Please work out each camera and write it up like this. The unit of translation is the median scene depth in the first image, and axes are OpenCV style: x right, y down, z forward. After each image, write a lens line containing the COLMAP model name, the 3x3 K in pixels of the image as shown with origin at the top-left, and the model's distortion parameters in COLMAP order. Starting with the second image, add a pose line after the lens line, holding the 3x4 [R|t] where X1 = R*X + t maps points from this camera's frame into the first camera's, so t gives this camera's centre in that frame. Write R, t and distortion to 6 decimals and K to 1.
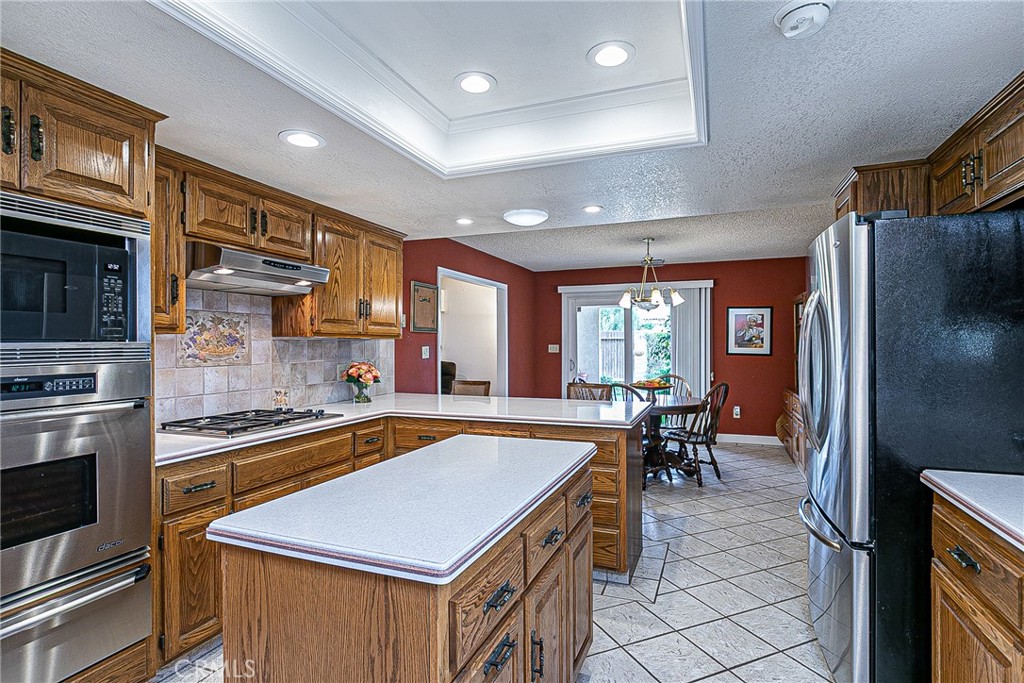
lens RADIAL K [[514.7, 0, 512.0], [0, 514.7, 339.5], [0, 0, 1]] dist [0.002639, -0.000251]
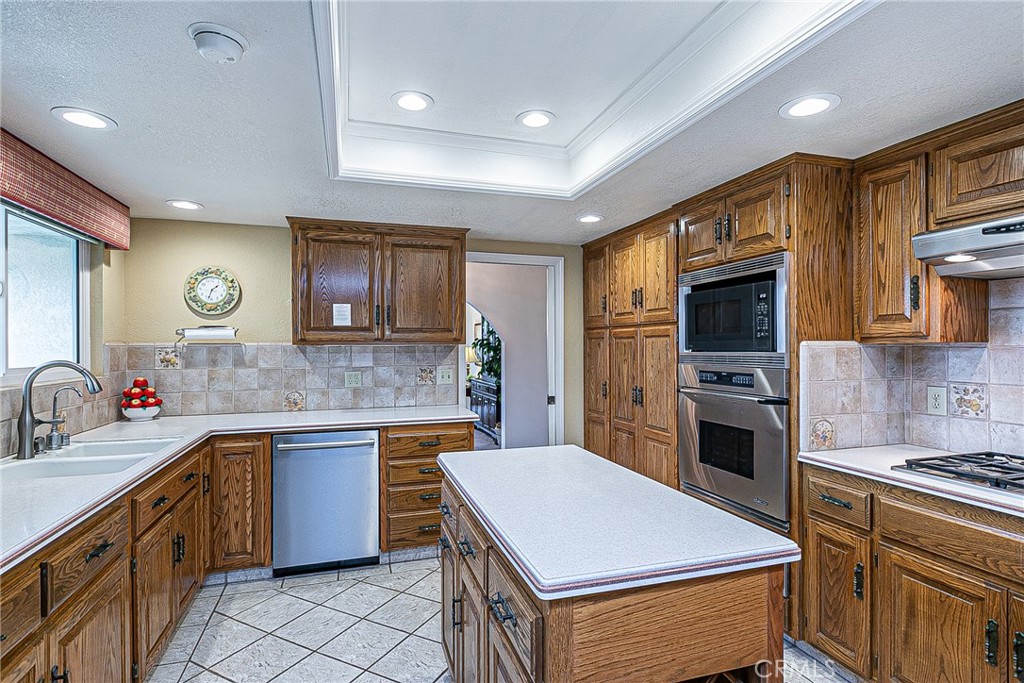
lens RADIAL K [[514.7, 0, 511.9], [0, 514.7, 344.2], [0, 0, 1]] dist [0.002639, -0.000251]
pose [[-0.772725, 0.000464, -0.634740, 0.578878], [0.006771, 0.999949, -0.007513, -0.009616], [0.634704, -0.010103, -0.772689, 1.612698]]
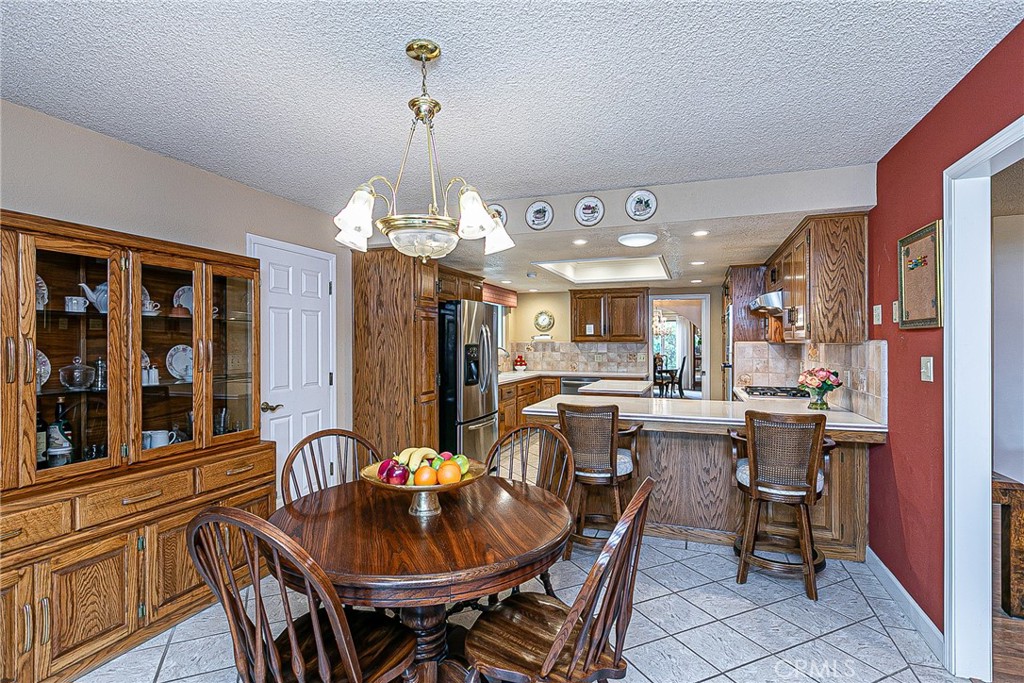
lens RADIAL K [[502.9, 0, 514.2], [0, 502.9, 344.8], [0, 0, 1]] dist [0.006076, -0.000546]
pose [[-0.999275, 0.000787, -0.038052, 0.668041], [0.000845, 0.999999, -0.001505, 0.000126], [0.038051, -0.001536, -0.999275, 4.007993]]
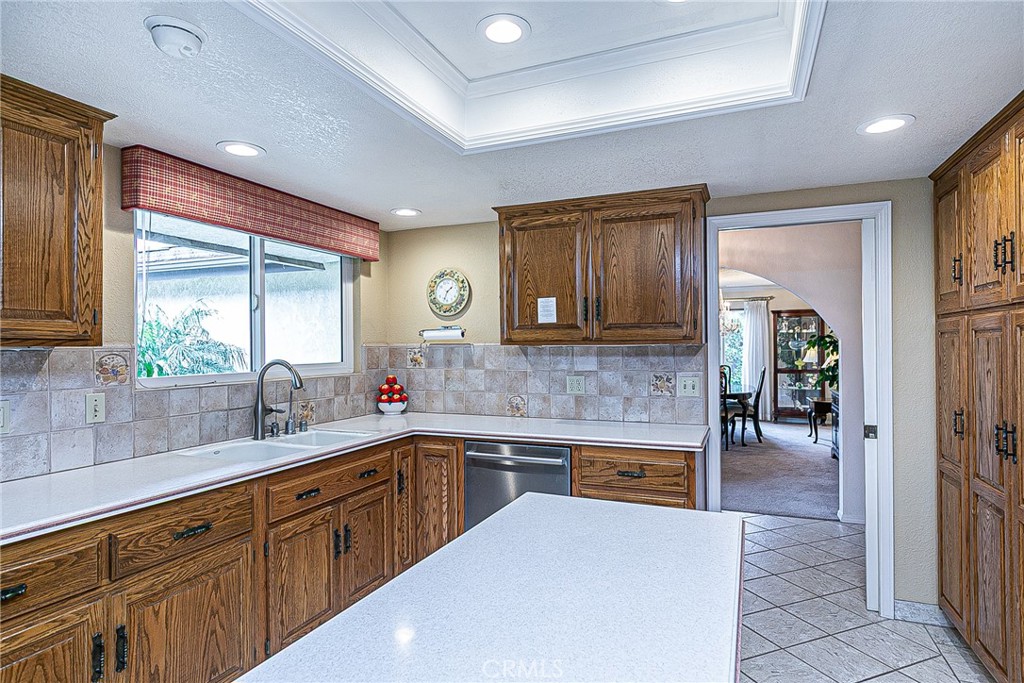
lens RADIAL K [[560.4, 0, 509.0], [0, 560.4, 346.6], [0, 0, 1]] dist [0.010983, 0.000322]
pose [[-0.999761, 0.005918, 0.021033, -0.052640], [0.005810, 0.999970, -0.005181, -0.012597], [-0.021063, -0.005057, -0.999765, 1.547126]]
